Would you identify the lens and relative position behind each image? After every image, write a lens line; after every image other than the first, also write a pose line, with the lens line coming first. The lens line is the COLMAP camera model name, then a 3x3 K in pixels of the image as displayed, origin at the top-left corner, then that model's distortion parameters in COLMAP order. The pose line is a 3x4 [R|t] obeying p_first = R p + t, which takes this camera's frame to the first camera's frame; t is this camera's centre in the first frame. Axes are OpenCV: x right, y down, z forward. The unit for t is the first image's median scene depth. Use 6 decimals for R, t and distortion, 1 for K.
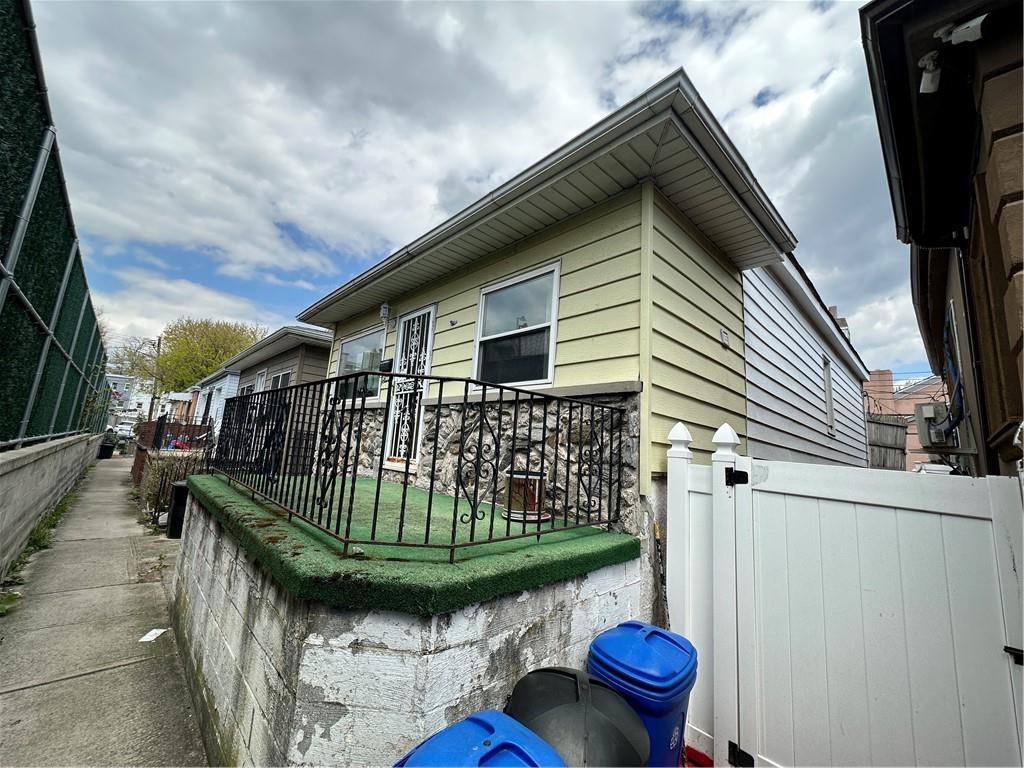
lens RADIAL K [[411.8, 0, 511.0], [0, 411.8, 385.7], [0, 0, 1]] dist [-0.002895, -0.000114]
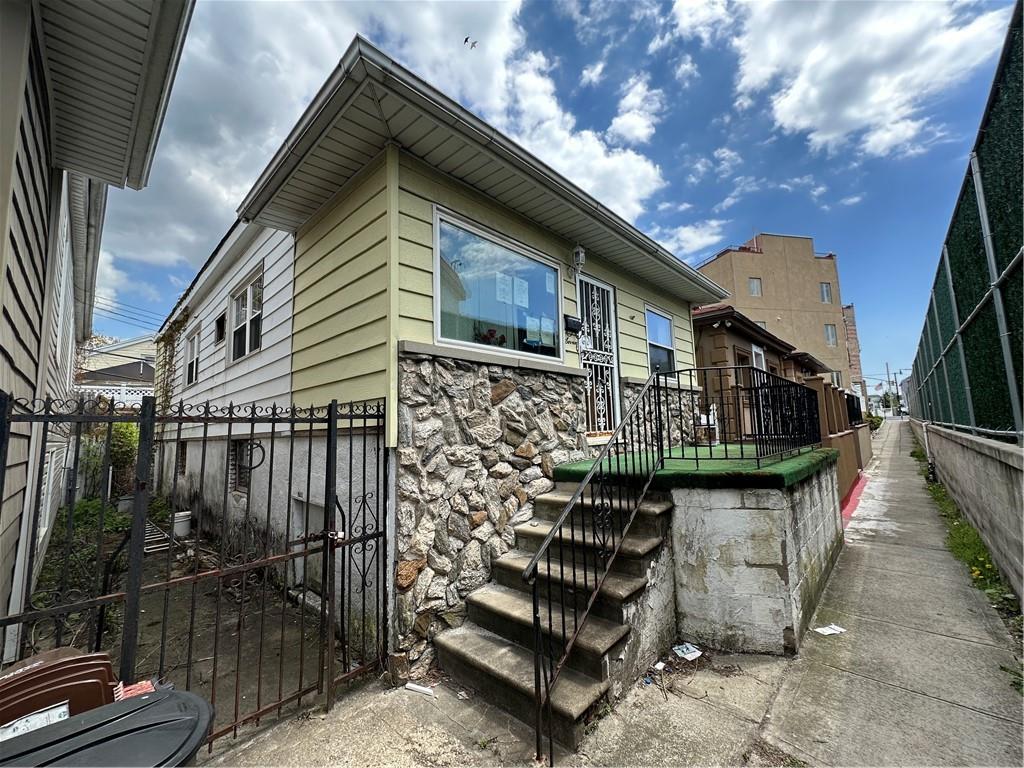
lens RADIAL K [[411.8, 0, 511.0], [0, 411.8, 379.0], [0, 0, 1]] dist [-0.002895, -0.000114]
pose [[-0.050674, 0.040689, 0.997886, -1.221795], [-0.144794, 0.988314, -0.047651, 0.128277], [-0.988163, -0.146902, -0.044190, 1.257592]]
